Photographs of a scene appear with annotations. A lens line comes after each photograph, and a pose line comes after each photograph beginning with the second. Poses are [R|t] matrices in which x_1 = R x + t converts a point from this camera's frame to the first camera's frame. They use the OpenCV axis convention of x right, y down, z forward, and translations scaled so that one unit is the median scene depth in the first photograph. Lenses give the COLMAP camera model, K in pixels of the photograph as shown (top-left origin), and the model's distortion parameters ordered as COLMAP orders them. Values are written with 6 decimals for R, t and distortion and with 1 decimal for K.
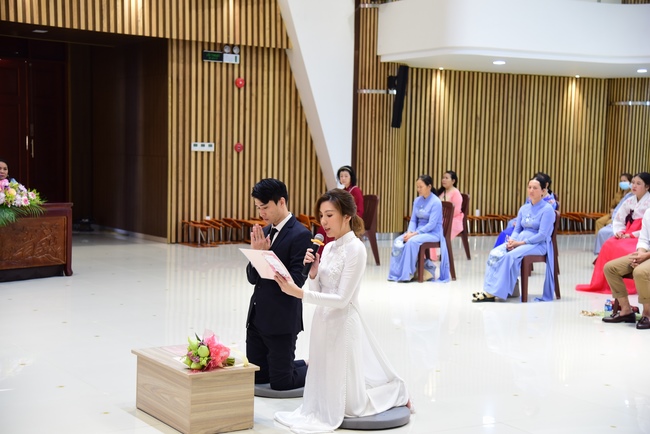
lens RADIAL K [[1095.9, 0, 330.7], [0, 1095.9, 221.4], [0, 0, 1]] dist [0.369735, 0.000000]
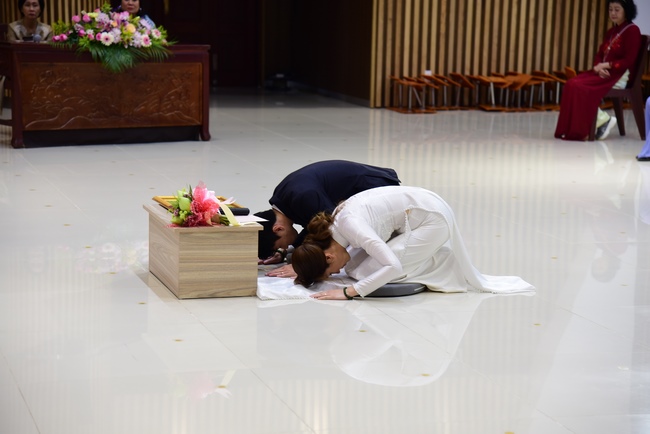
lens RADIAL K [[1714.5, 0, 327.3], [0, 1714.5, 220.8], [0, 0, 1]] dist [0.735034, 0.000000]
pose [[0.965111, 0.037682, -0.259116, 0.120192], [-0.018765, 0.997000, 0.075095, 0.009653], [0.261169, -0.067613, 0.962922, -0.098986]]
